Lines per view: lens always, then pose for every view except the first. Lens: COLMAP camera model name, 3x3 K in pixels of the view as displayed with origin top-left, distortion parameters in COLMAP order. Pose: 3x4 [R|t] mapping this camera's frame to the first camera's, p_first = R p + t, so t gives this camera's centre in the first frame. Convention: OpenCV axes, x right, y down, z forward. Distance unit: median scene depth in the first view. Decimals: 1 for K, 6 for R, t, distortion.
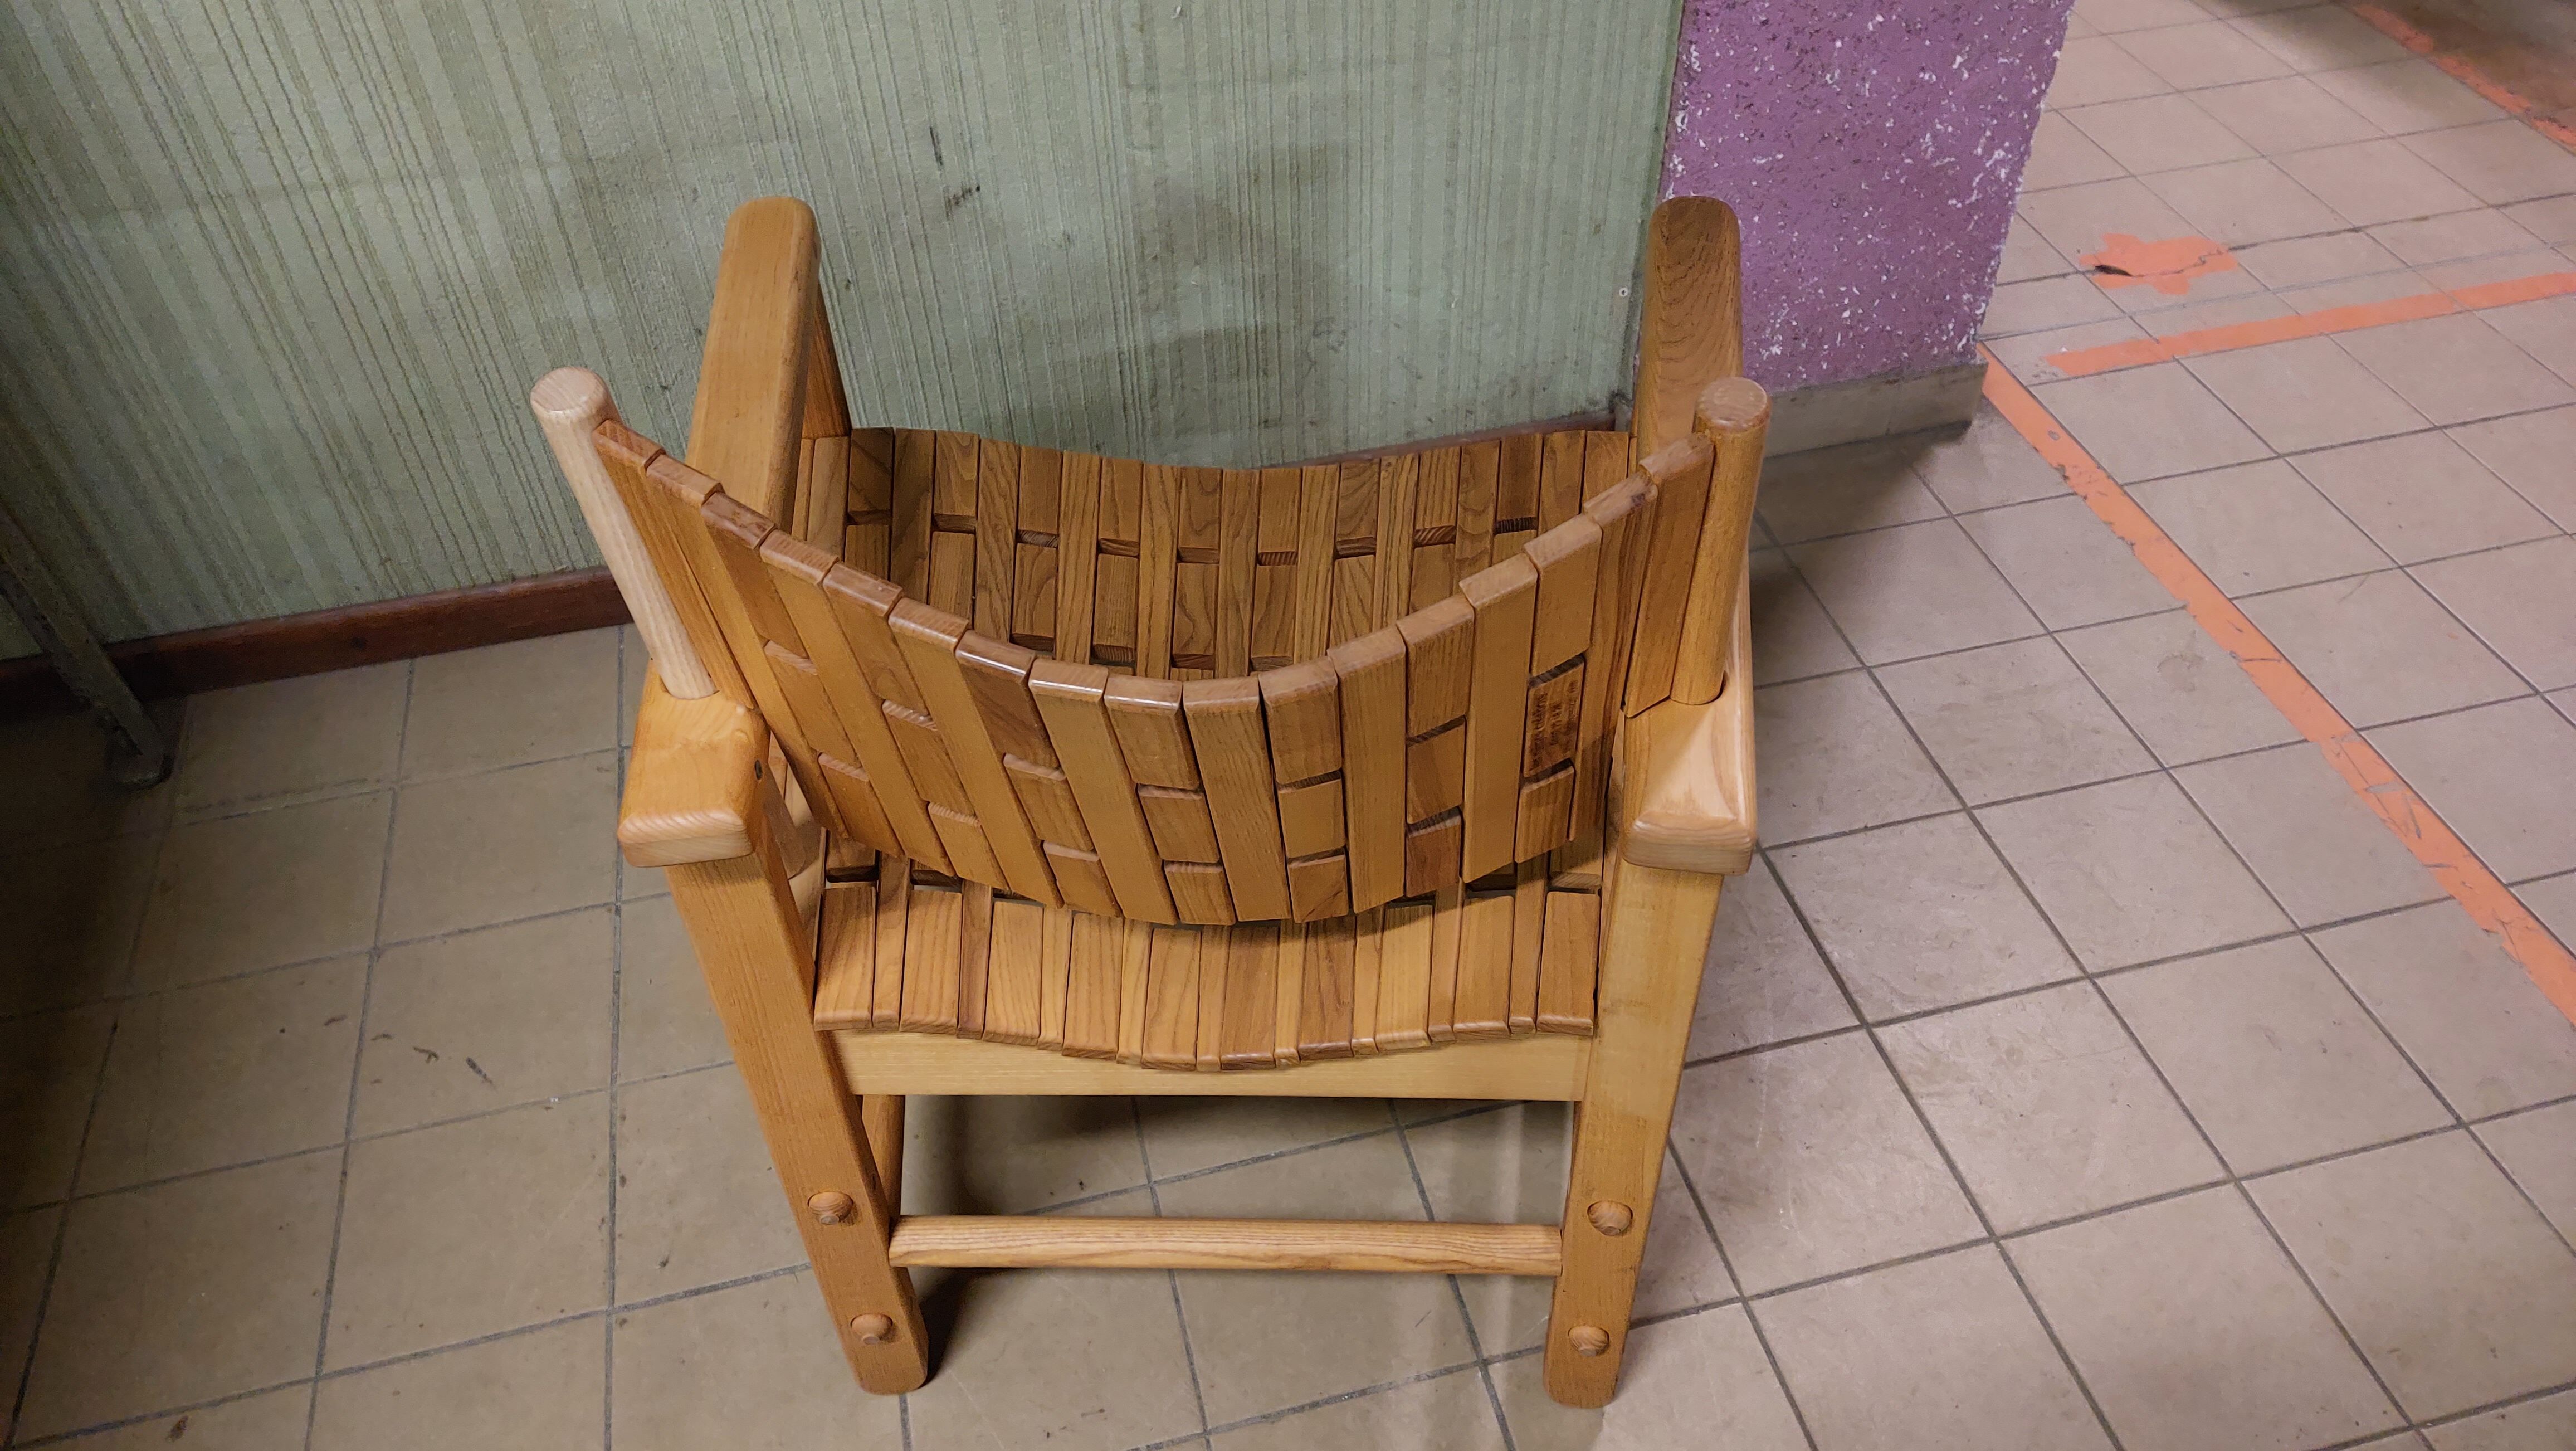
lens RADIAL K [[1848.5, 0, 1292.3], [0, 1848.5, 720.0], [0, 0, 1]] dist [0.058292, -0.058271]
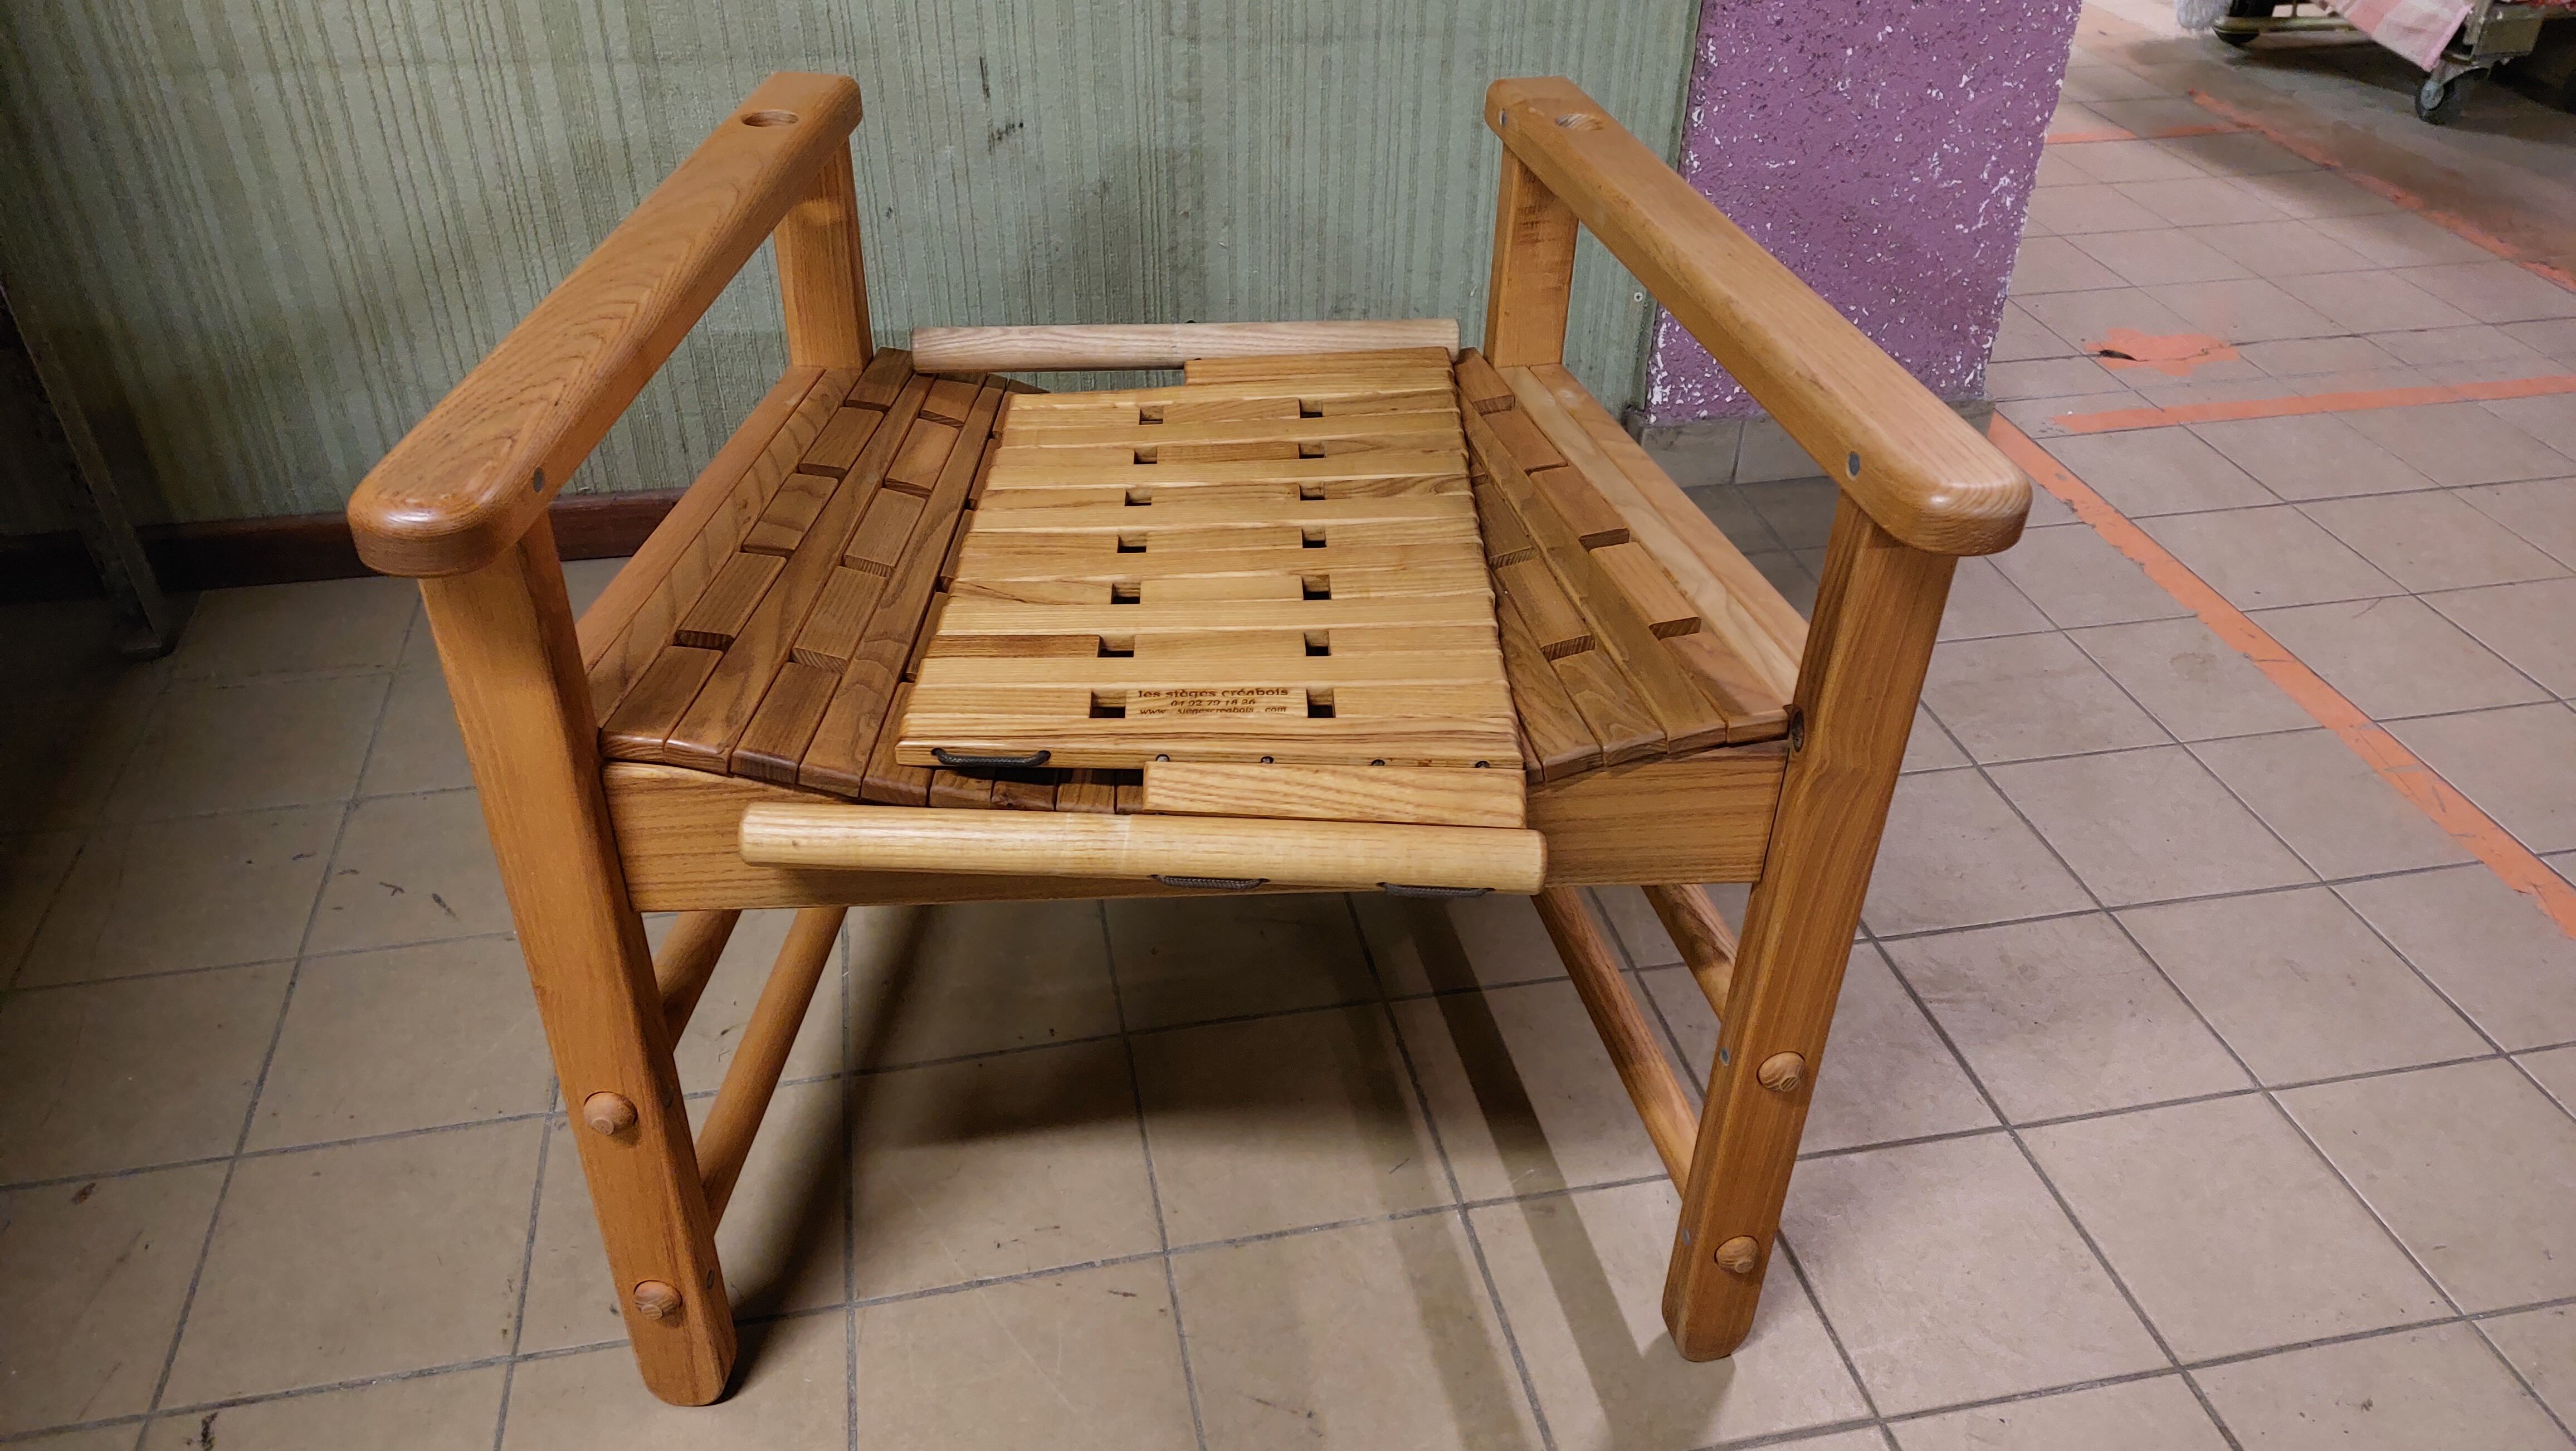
lens RADIAL K [[1843.2, 0, 1274.8], [0, 1843.2, 718.0], [0, 0, 1]] dist [0.063527, -0.064414]
pose [[0.998522, 0.051390, -0.017703, 0.008600], [-0.053552, 0.985893, -0.158576, 0.193174], [0.009304, 0.159290, 0.987188, 0.024885]]
